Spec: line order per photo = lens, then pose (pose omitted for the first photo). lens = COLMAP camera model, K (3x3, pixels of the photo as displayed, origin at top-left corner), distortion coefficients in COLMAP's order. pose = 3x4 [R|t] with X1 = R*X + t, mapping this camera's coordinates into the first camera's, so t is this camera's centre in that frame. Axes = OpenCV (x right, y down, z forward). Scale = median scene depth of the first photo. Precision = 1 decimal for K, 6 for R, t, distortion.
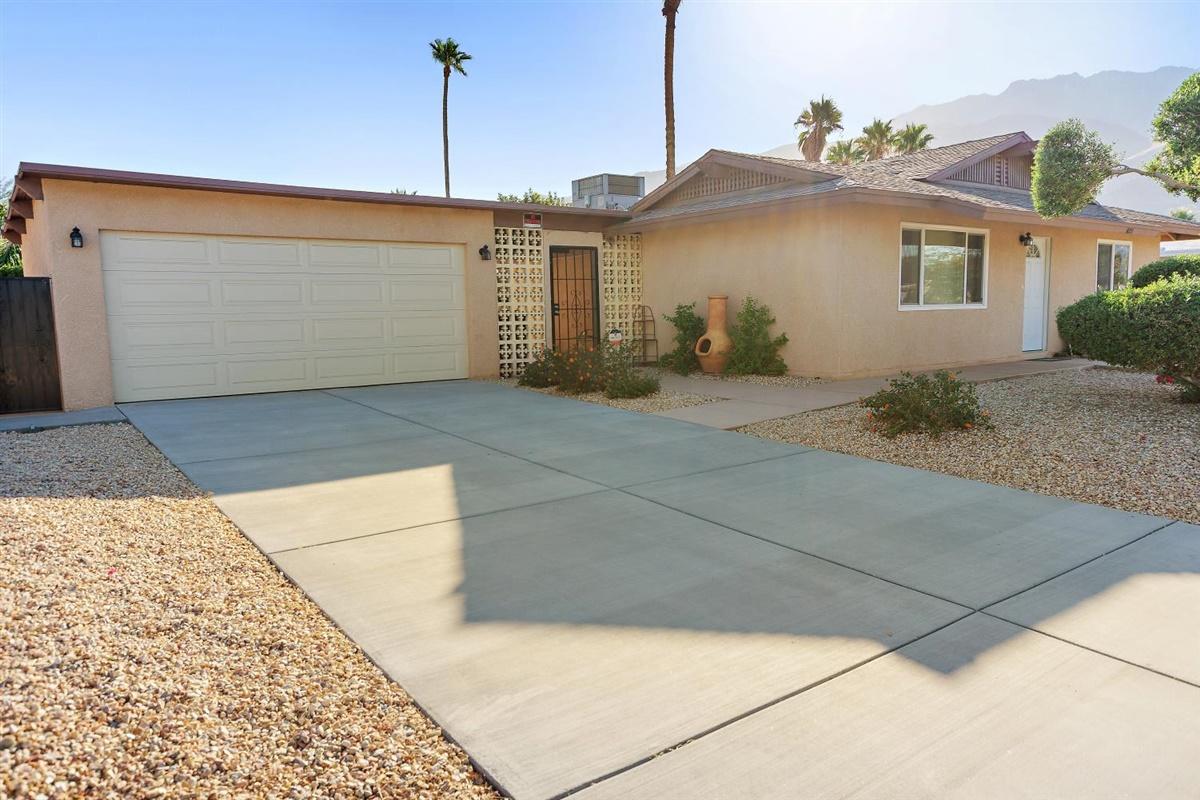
lens RADIAL K [[780.0, 0, 600.0], [0, 780.0, 400.0], [0, 0, 1]] dist [0.002745, 0.001296]
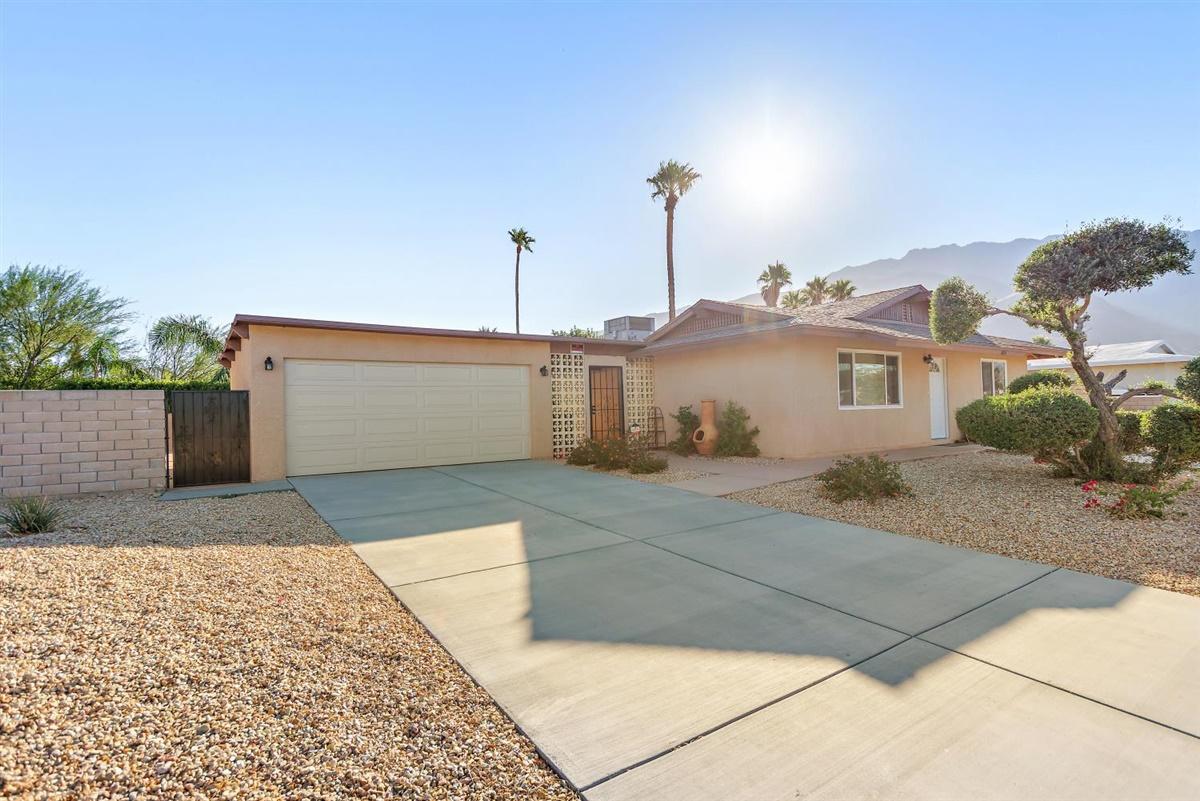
lens RADIAL K [[557.3, 0, 602.3], [0, 557.3, 402.5], [0, 0, 1]] dist [0.004387, -0.000102]
pose [[0.999343, -0.003579, -0.036078, -0.006488], [-0.001003, 0.992005, -0.126191, -0.003065], [0.036241, 0.126144, 0.991350, -0.008262]]
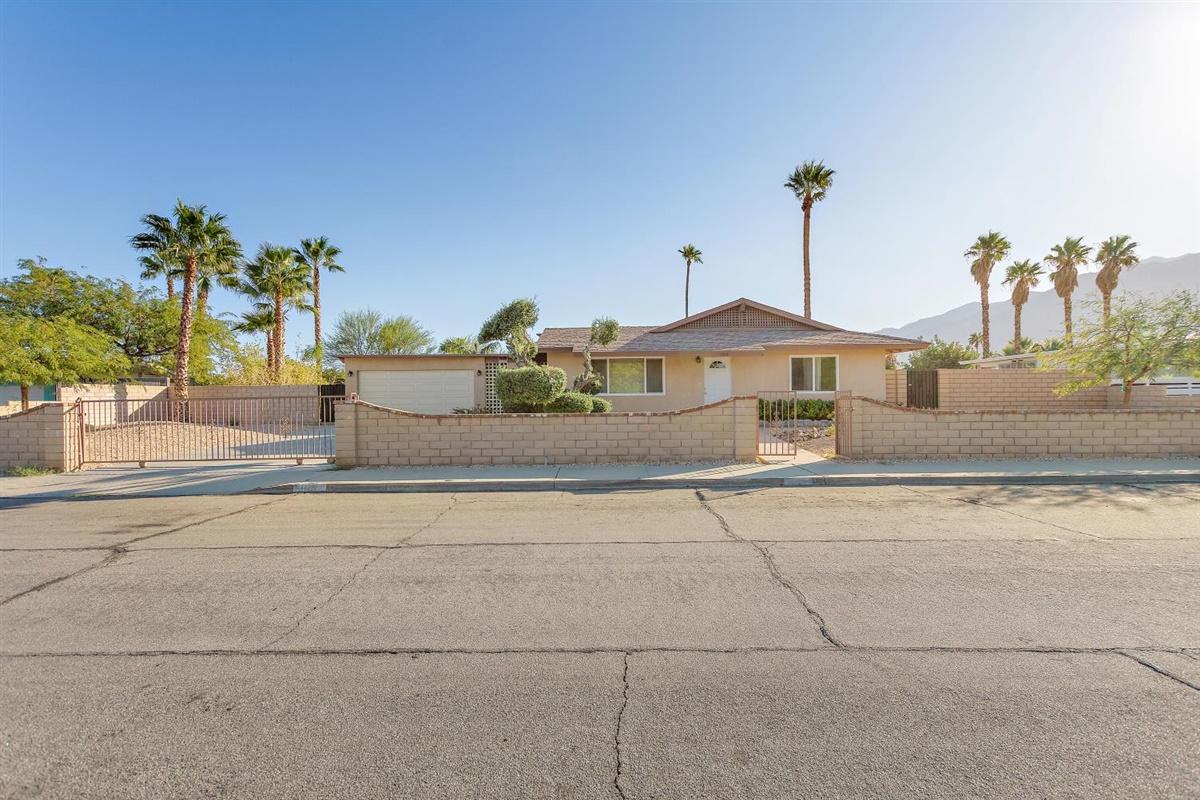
lens RADIAL K [[539.0, 0, 605.7], [0, 539.0, 394.7], [0, 0, 1]] dist [0.018450, 0.000007]
pose [[0.800529, 0.007986, -0.599241, 2.345906], [-0.077353, 0.992924, -0.090104, 0.030127], [0.594282, 0.118484, 0.795482, -0.342049]]
